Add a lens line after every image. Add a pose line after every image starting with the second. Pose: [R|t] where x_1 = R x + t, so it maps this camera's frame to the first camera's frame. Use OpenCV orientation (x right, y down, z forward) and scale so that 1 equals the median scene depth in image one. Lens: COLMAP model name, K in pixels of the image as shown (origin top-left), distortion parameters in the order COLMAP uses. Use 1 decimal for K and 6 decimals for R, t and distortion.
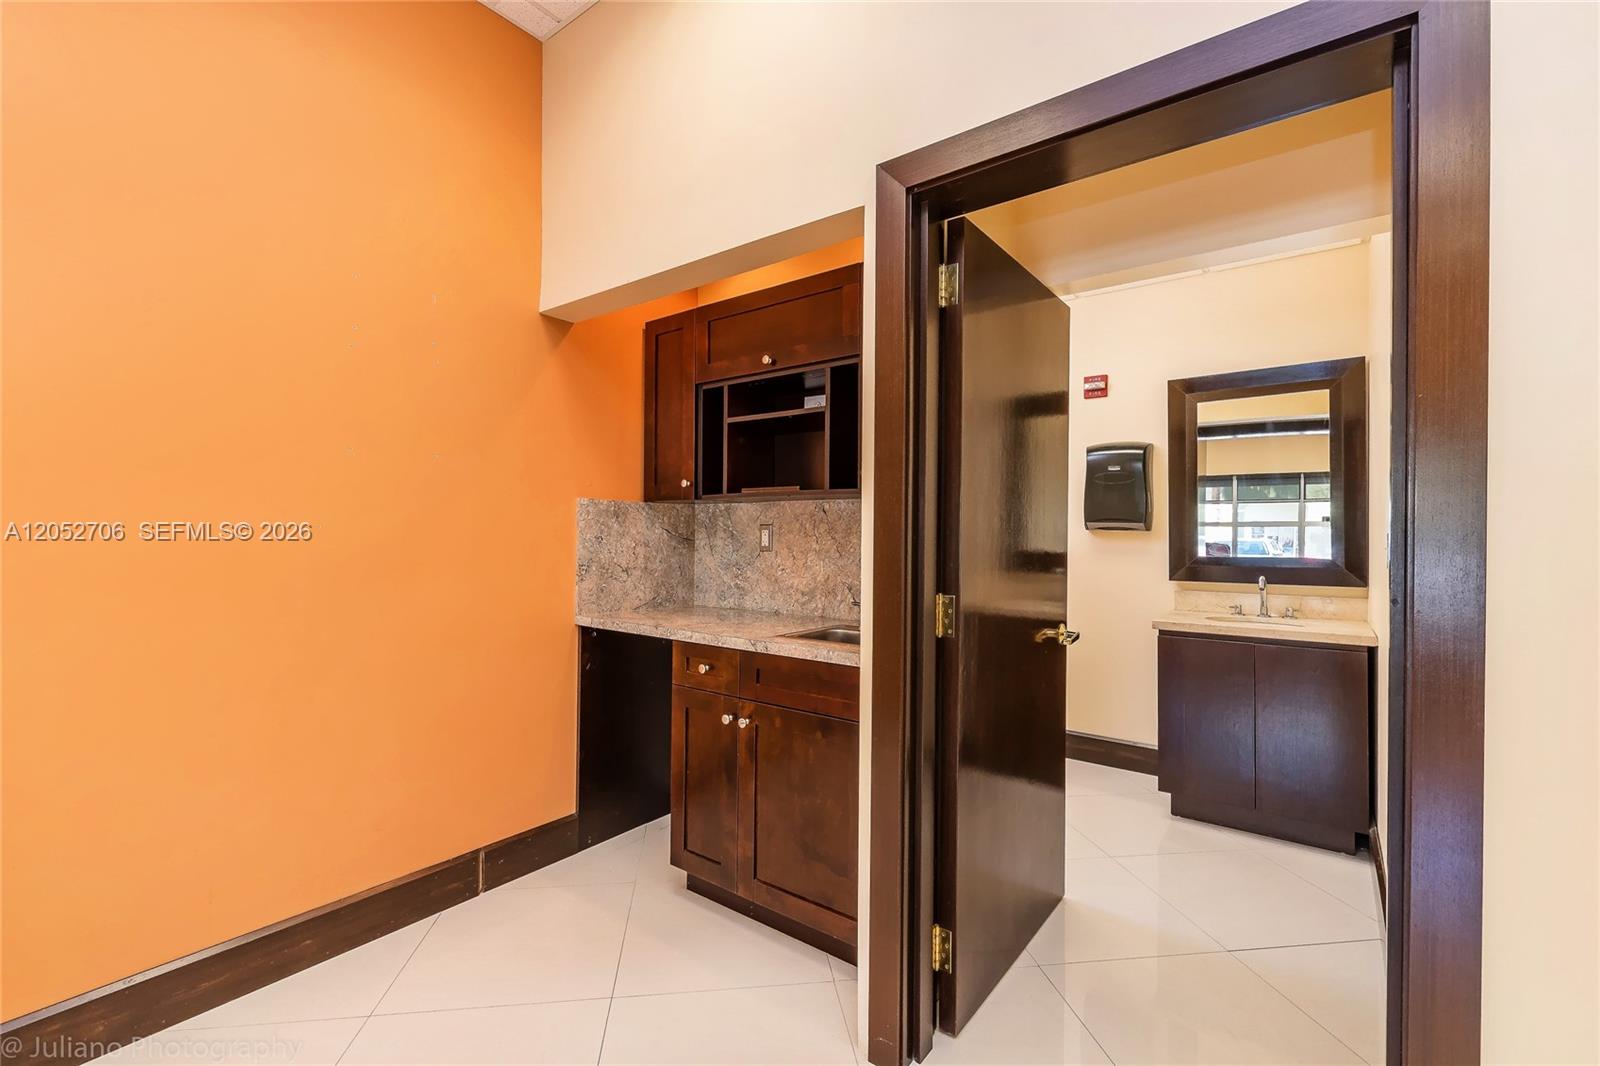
lens RADIAL K [[688.9, 0, 793.9], [0, 688.9, 529.1], [0, 0, 1]] dist [0.003911, 0.000193]
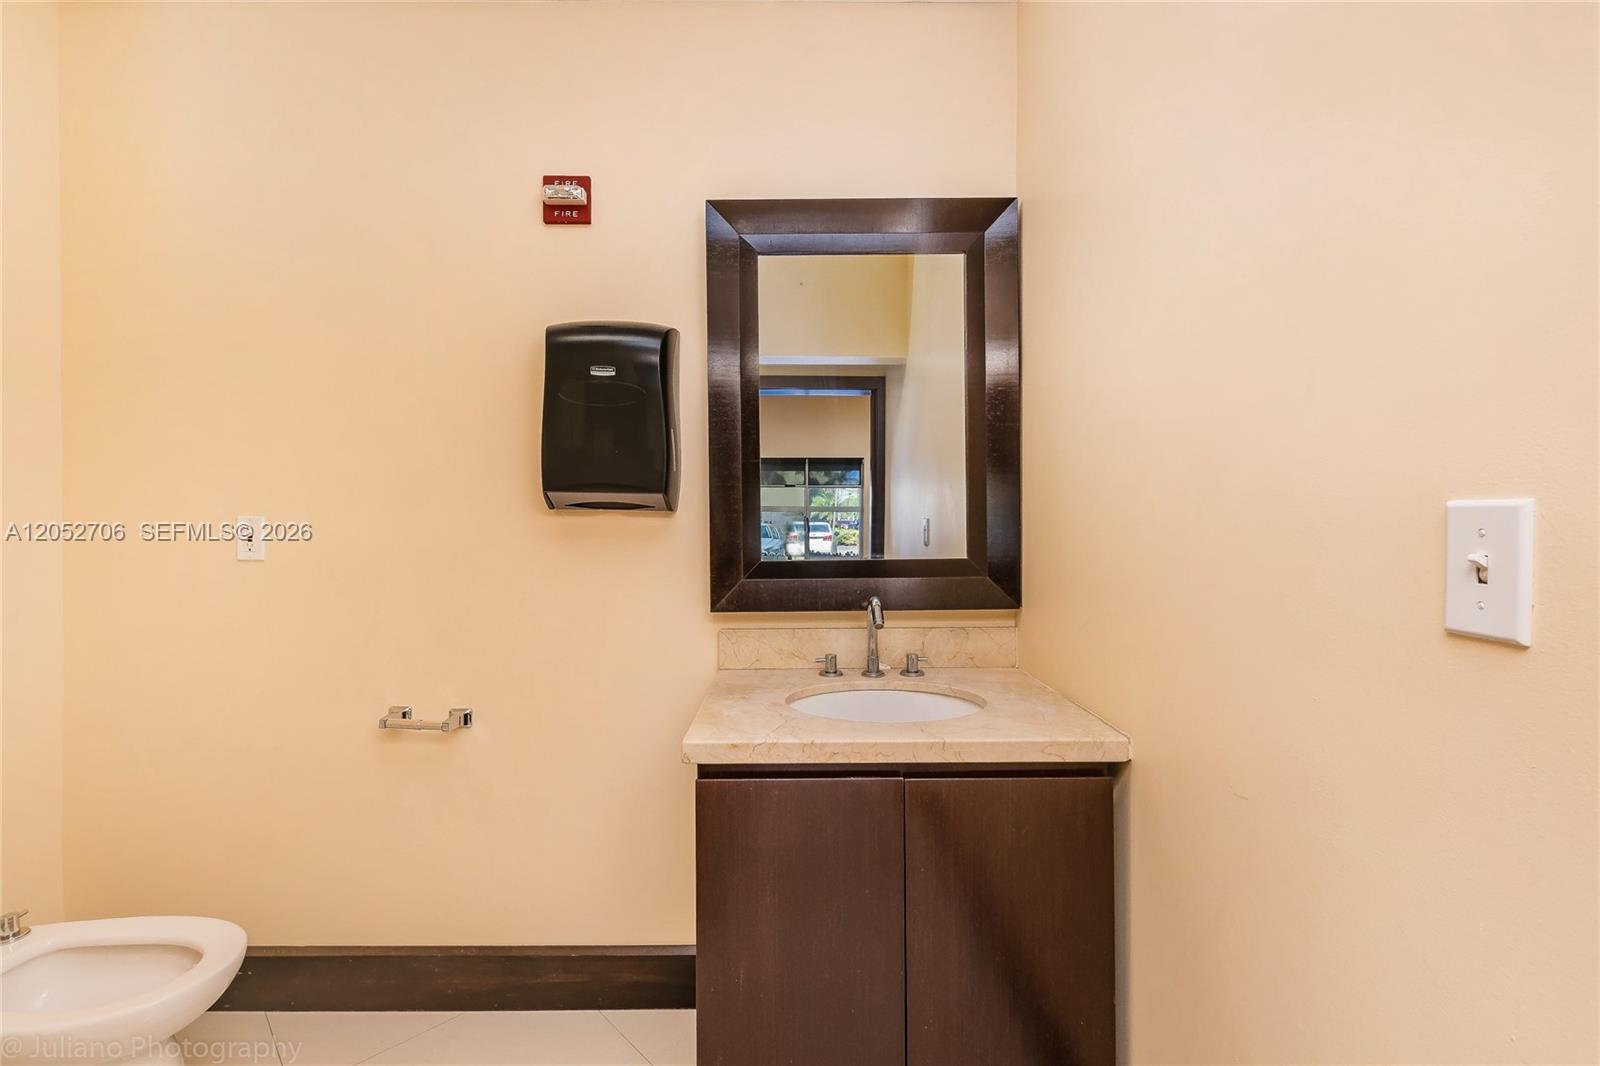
lens RADIAL K [[688.9, 0, 799.2], [0, 688.9, 533.2], [0, 0, 1]] dist [0.003911, 0.000193]
pose [[0.783929, -0.012572, 0.620723, 0.336139], [-0.001641, 0.999750, 0.022321, 0.009188], [-0.620848, -0.018517, 0.783712, 0.668239]]
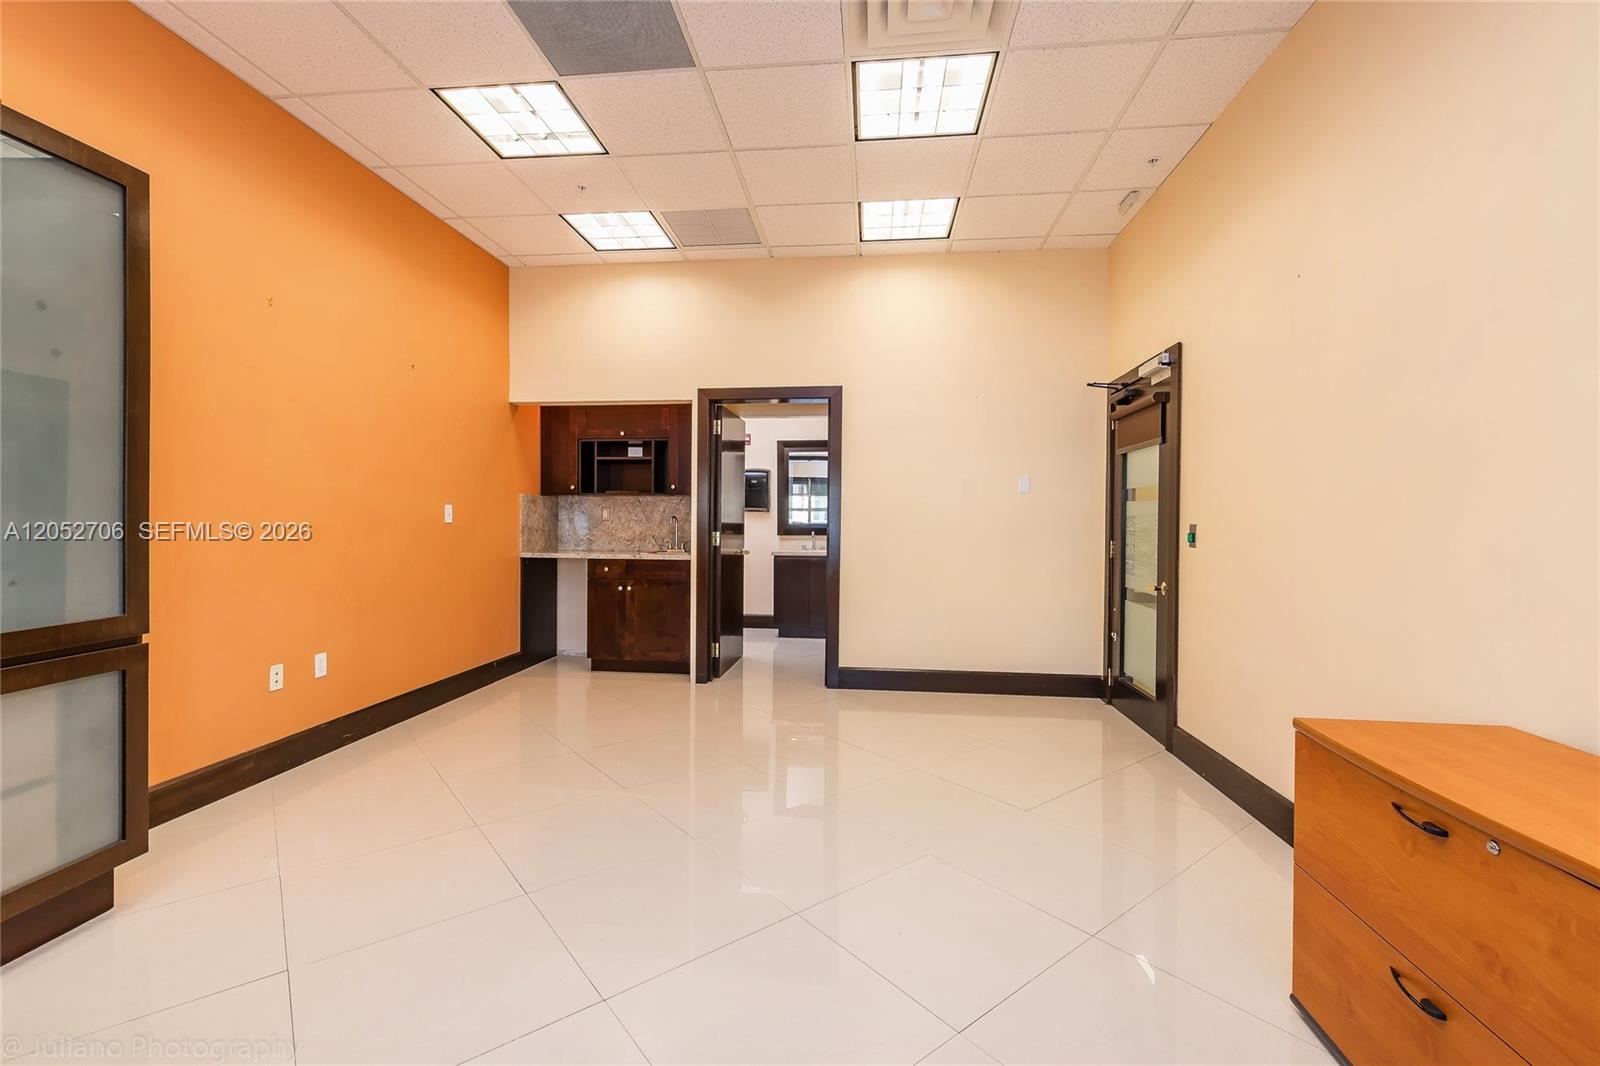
lens RADIAL K [[688.9, 0, 804.1], [0, 688.9, 532.7], [0, 0, 1]] dist [0.003911, 0.000193]
pose [[0.851796, -0.012453, 0.523726, -0.579011], [-0.001625, 0.999650, 0.026413, 0.012078], [-0.523871, -0.023349, 0.851477, -0.989154]]
